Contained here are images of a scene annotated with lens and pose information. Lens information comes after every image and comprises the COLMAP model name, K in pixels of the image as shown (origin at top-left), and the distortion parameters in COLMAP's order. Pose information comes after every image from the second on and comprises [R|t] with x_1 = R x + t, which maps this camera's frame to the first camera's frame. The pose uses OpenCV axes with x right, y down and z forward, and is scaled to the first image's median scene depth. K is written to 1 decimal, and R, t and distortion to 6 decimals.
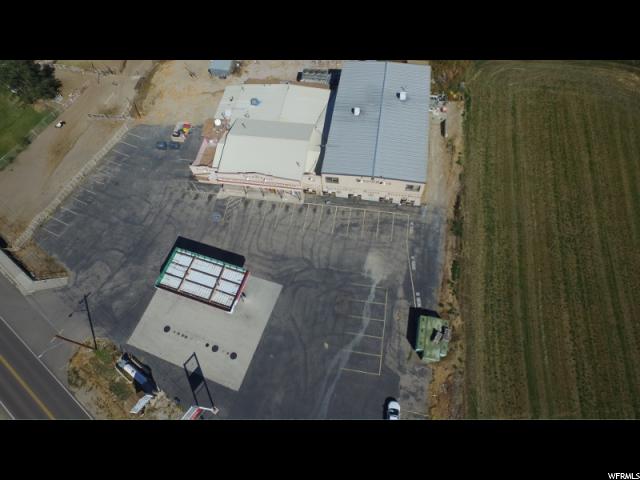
lens RADIAL K [[372.4, 0, 321.3], [0, 372.4, 240.8], [0, 0, 1]] dist [-0.007777, 0.009133]
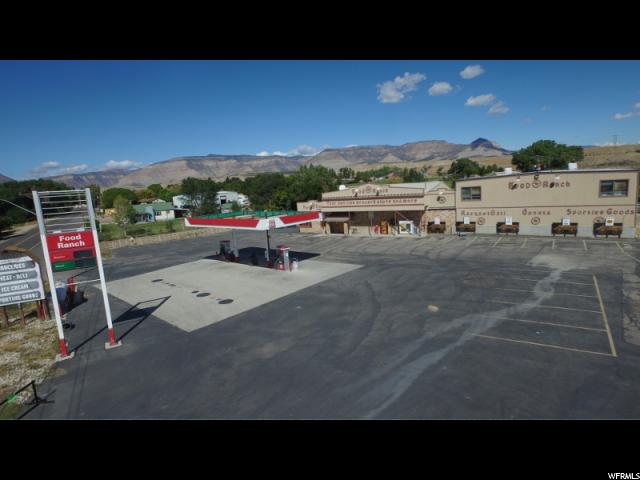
lens RADIAL K [[372.4, 0, 321.3], [0, 372.4, 240.8], [0, 0, 1]] dist [-0.007777, 0.009133]
pose [[0.919232, 0.053815, -0.390021, 0.048588], [-0.340696, 0.605215, -0.719473, 0.498739], [0.197328, 0.794241, 0.574668, 0.615554]]
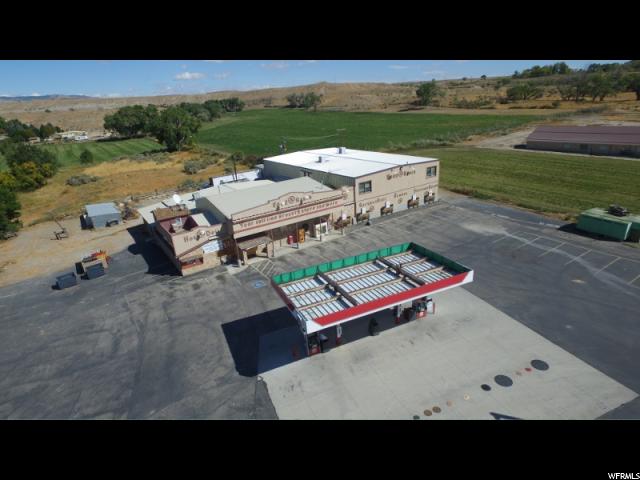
lens RADIAL K [[372.4, 0, 321.3], [0, 372.4, 240.8], [0, 0, 1]] dist [-0.007777, 0.009133]
pose [[0.728699, -0.240919, 0.641059, -0.596385], [0.618971, 0.632245, -0.465985, 0.232616], [-0.293042, 0.736359, 0.609838, 0.622762]]
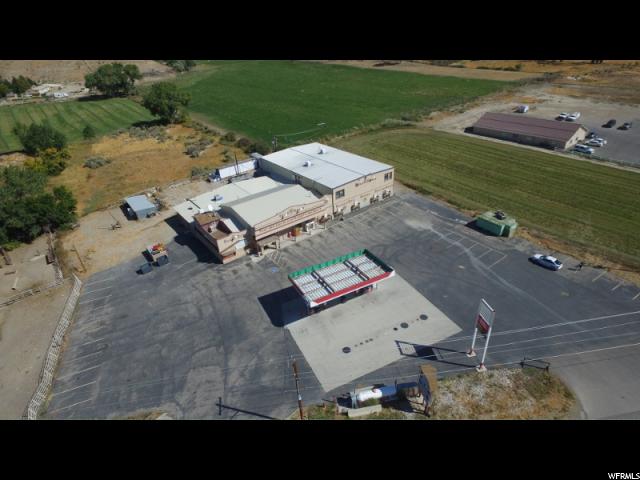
lens RADIAL K [[372.4, 0, 321.3], [0, 372.4, 240.8], [0, 0, 1]] dist [-0.007777, 0.009133]
pose [[0.686517, -0.352766, 0.635807, -0.810310], [0.651256, 0.687190, -0.321924, 0.276266], [-0.323356, 0.635080, 0.701509, 0.297109]]
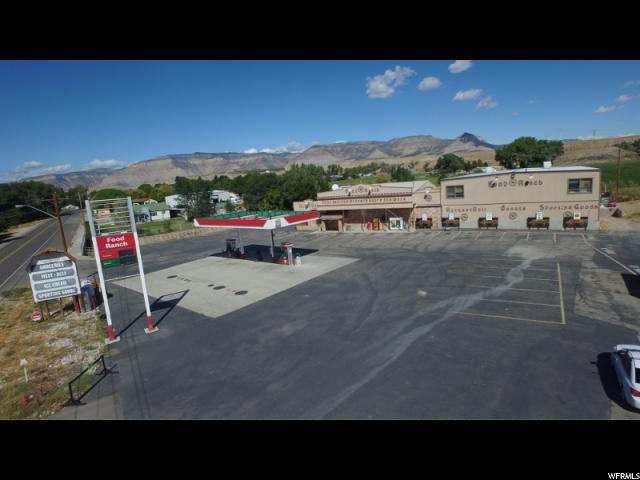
lens RADIAL K [[372.4, 0, 321.3], [0, 372.4, 240.8], [0, 0, 1]] dist [-0.007777, 0.009133]
pose [[0.931277, 0.039815, -0.362130, 0.055242], [-0.307750, 0.617939, -0.723492, 0.547119], [0.194969, 0.785217, 0.587726, 0.577535]]
